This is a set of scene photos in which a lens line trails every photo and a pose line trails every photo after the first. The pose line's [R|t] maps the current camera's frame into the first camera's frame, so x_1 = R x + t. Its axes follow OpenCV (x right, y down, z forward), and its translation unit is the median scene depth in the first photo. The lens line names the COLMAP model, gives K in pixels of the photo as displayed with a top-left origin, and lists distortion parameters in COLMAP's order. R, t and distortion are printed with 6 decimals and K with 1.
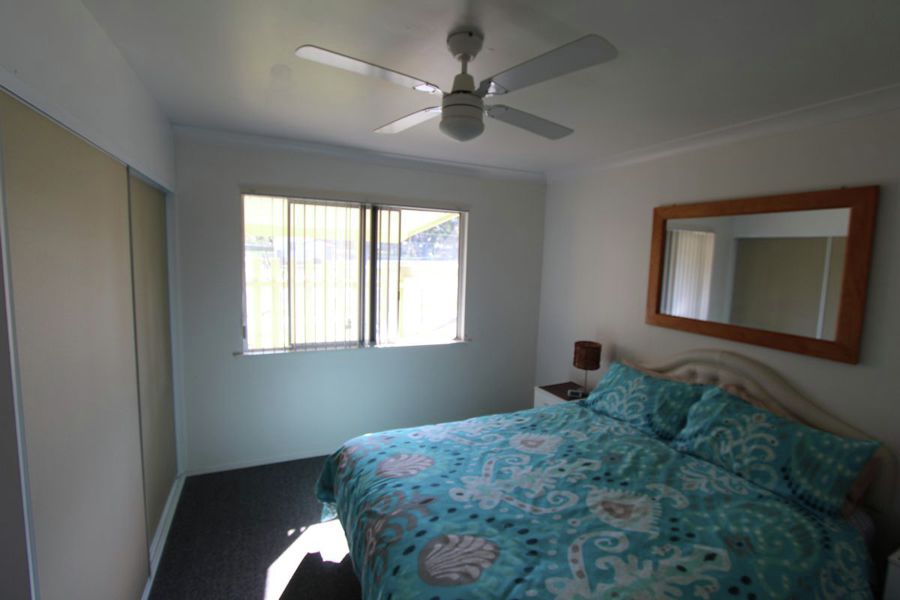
lens RADIAL K [[417.0, 0, 451.6], [0, 417.0, 294.1], [0, 0, 1]] dist [-0.016744, 0.000182]
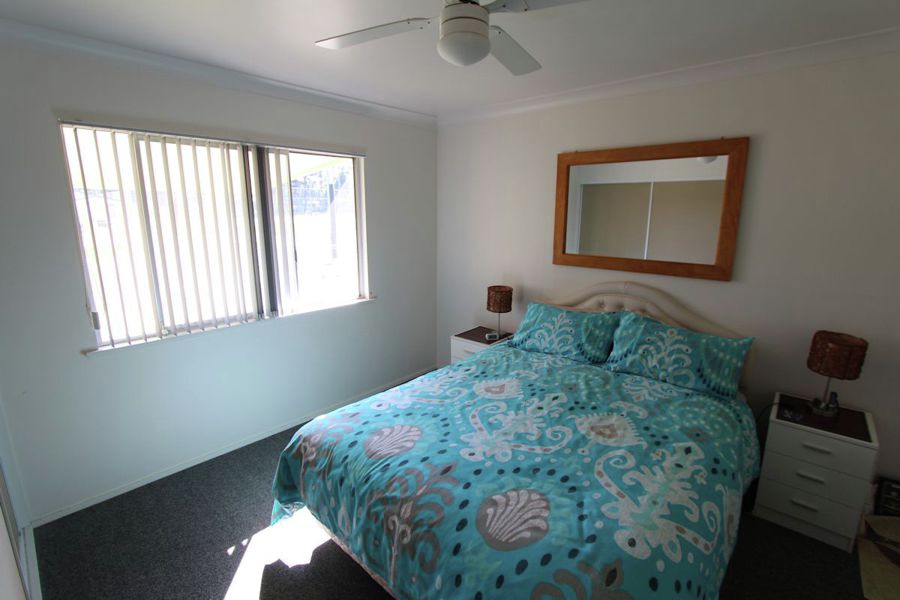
lens RADIAL K [[417.0, 0, 451.6], [0, 417.0, 294.1], [0, 0, 1]] dist [-0.016744, 0.000182]
pose [[0.917556, -0.107798, 0.382715, -0.313407], [0.064343, 0.990116, 0.124620, -0.006366], [-0.392366, -0.089721, 0.915423, 0.153592]]
